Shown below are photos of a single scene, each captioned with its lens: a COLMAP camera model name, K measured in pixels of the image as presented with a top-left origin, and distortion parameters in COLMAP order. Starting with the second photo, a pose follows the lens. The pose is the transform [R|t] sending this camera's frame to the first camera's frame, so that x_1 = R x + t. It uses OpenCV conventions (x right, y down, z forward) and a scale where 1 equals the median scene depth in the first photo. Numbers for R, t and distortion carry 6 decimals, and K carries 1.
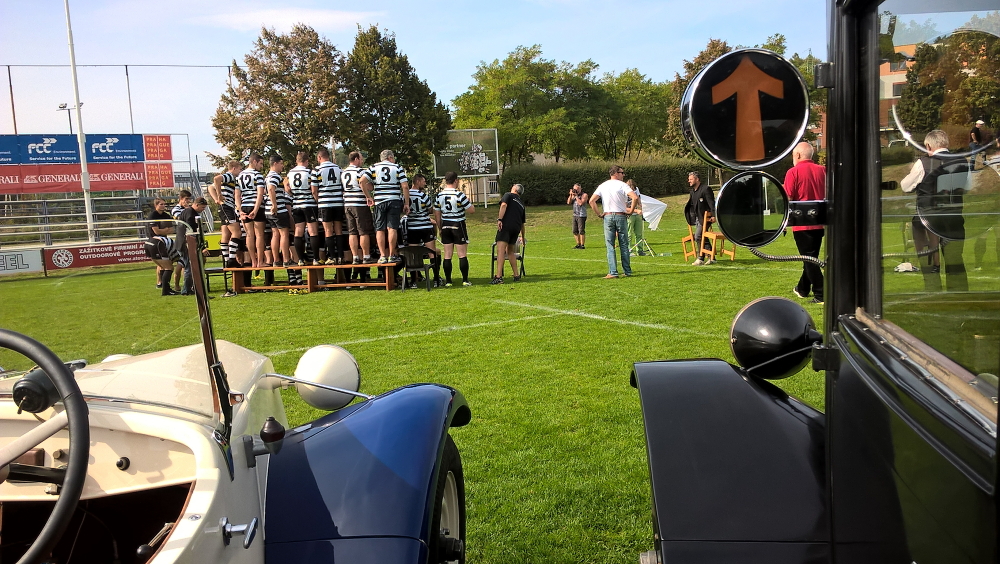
lens RADIAL K [[849.1, 0, 499.5], [0, 849.1, 287.3], [0, 0, 1]] dist [0.052158, -0.097528]
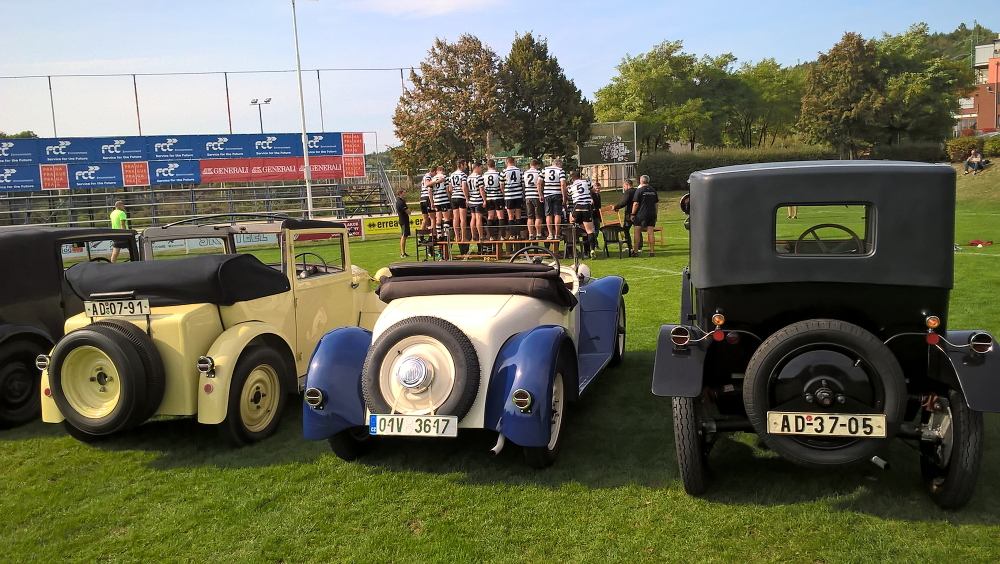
lens RADIAL K [[849.1, 0, 499.5], [0, 849.1, 287.3], [0, 0, 1]] dist [0.052158, -0.097528]
pose [[0.987350, 0.023704, -0.156773, 0.000905], [-0.020078, 0.999494, 0.024673, 0.006121], [0.157279, -0.021213, 0.987326, -0.141369]]
